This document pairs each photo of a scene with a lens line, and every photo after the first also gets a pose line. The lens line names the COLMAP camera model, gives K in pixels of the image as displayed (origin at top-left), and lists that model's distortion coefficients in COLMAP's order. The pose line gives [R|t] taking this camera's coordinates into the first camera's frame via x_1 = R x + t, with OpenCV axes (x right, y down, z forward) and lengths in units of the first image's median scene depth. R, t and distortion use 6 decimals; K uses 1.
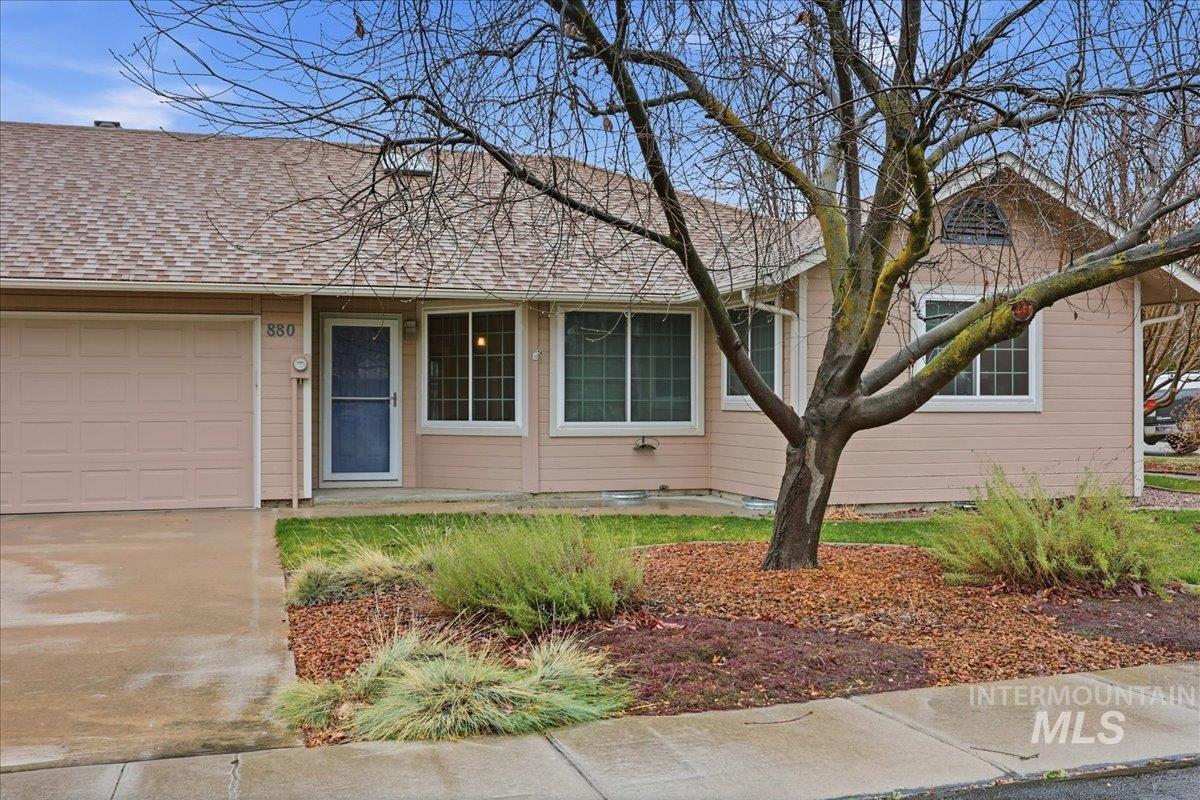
lens RADIAL K [[492.7, 0, 604.7], [0, 492.7, 402.3], [0, 0, 1]] dist [-0.001512, 0.000181]
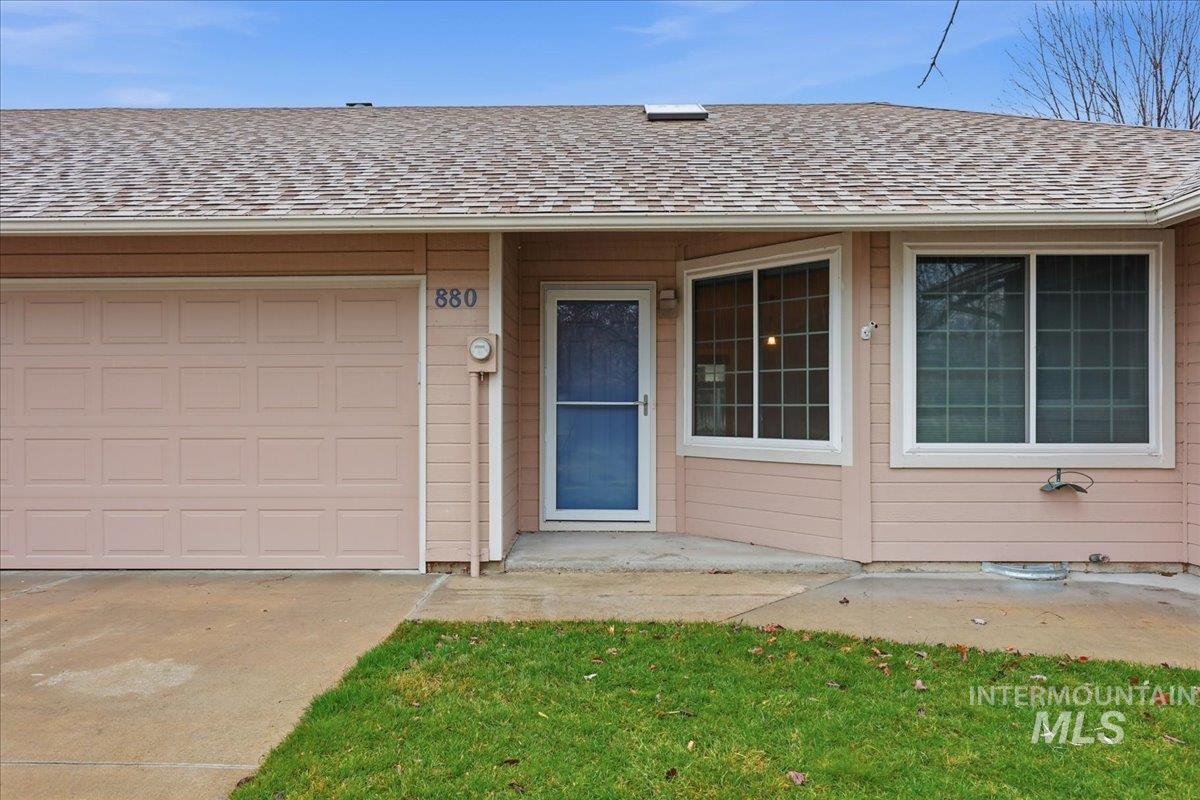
lens RADIAL K [[492.7, 0, 603.5], [0, 492.7, 406.0], [0, 0, 1]] dist [-0.001512, 0.000181]
pose [[0.841757, -0.000201, -0.539857, -0.096977], [-0.001828, 0.999993, -0.003222, -0.002126], [0.539854, 0.003699, 0.841751, 0.368839]]
